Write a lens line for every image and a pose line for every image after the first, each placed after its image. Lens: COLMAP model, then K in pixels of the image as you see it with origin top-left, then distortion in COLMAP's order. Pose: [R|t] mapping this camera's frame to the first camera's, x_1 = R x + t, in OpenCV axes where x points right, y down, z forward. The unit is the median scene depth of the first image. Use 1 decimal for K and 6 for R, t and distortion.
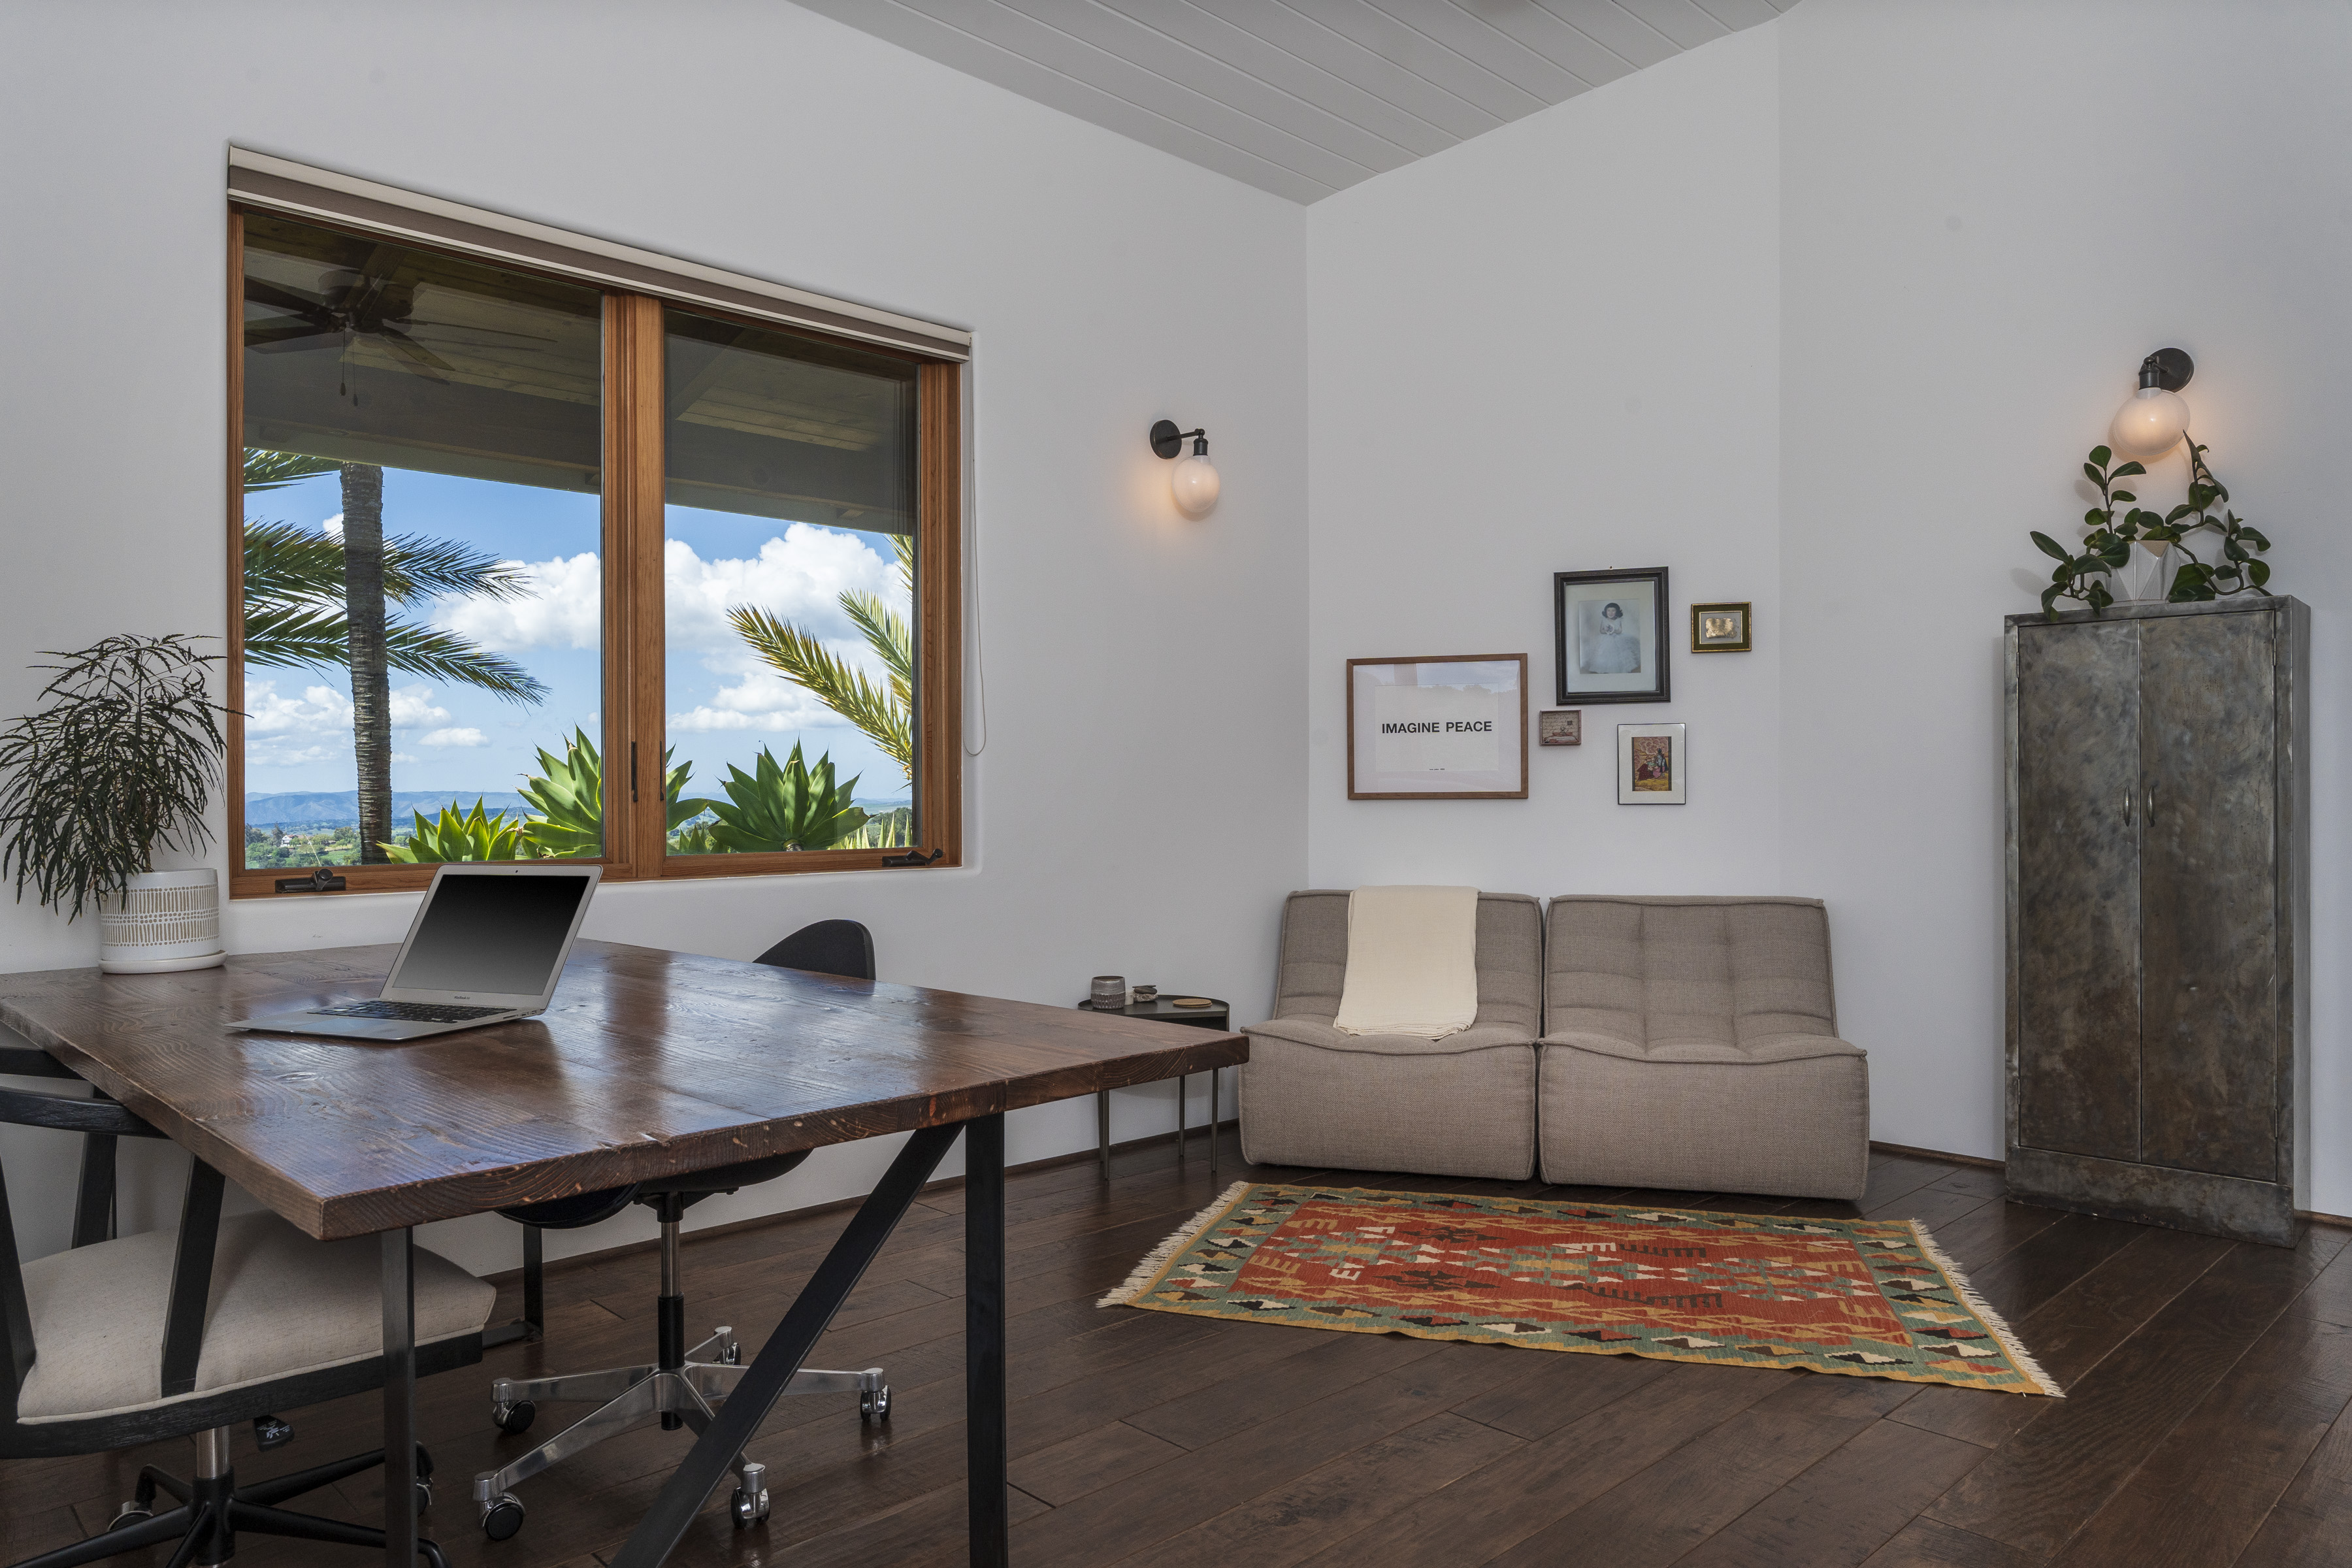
lens RADIAL K [[1537.3, 0, 1175.8], [0, 1537.3, 784.1], [0, 0, 1]] dist [0.007249, 0.001419]
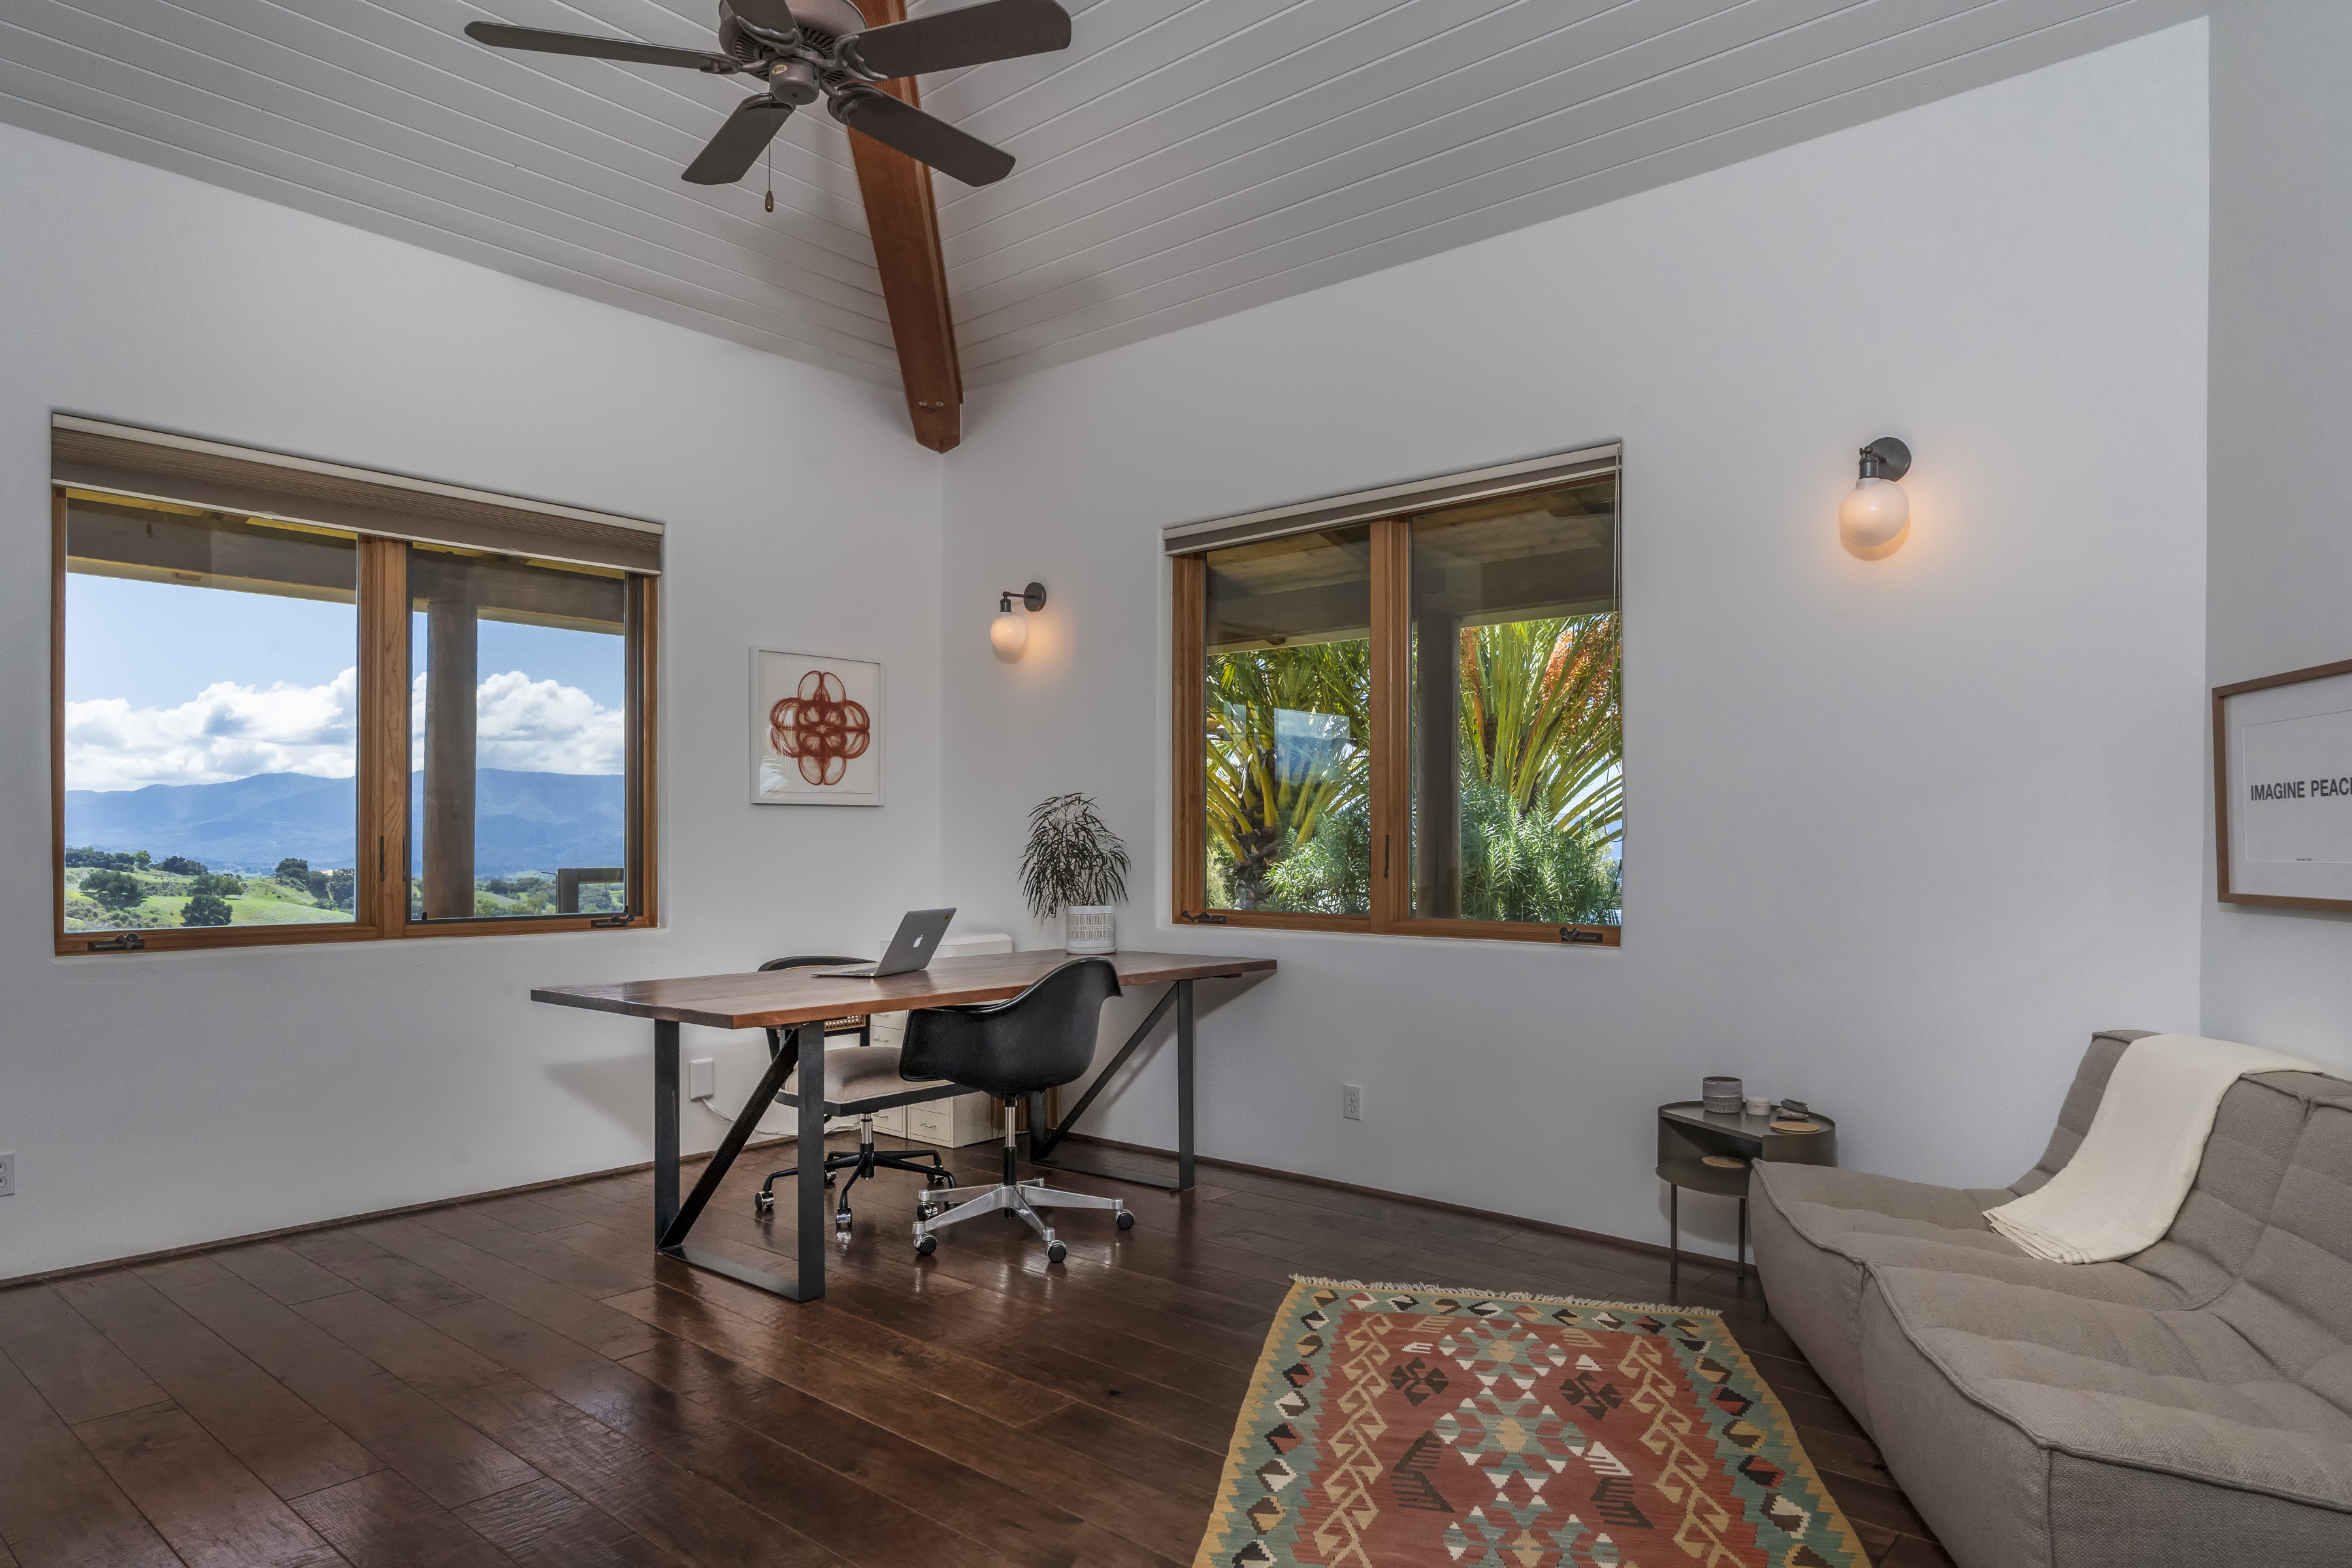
lens RADIAL K [[1385.1, 0, 1174.8], [0, 1385.1, 800.7], [0, 0, 1]] dist [0.008548, 0.001464]
pose [[0.068151, -0.029539, -0.997238, 1.032064], [0.006966, 0.999551, -0.029131, -0.028657], [0.997651, -0.004962, 0.068326, 0.753061]]
